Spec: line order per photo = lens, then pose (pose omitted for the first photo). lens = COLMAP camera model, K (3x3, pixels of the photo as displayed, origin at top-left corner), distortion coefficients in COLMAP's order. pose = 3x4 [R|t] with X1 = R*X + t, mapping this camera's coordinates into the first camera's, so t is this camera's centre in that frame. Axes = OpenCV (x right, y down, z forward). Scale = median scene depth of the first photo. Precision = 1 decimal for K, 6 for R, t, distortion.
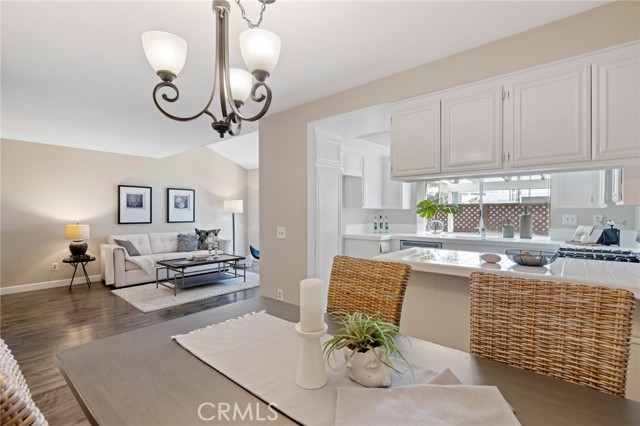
lens RADIAL K [[295.9, 0, 320.0], [0, 295.9, 213.0], [0, 0, 1]] dist [-0.001295, -0.000525]
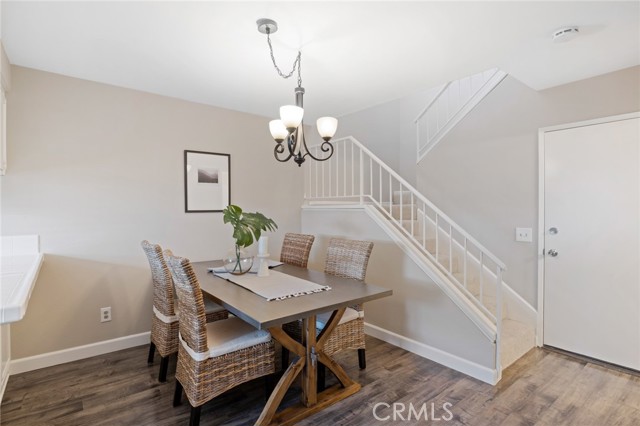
lens RADIAL K [[324.4, 0, 320.0], [0, 324.4, 213.0], [0, 0, 1]] dist [-0.001147, -0.000329]
pose [[-0.976218, -0.001288, 0.216786, -0.228471], [0.002735, 0.999830, 0.018259, -0.004183], [-0.216773, 0.018417, -0.976048, 0.752619]]
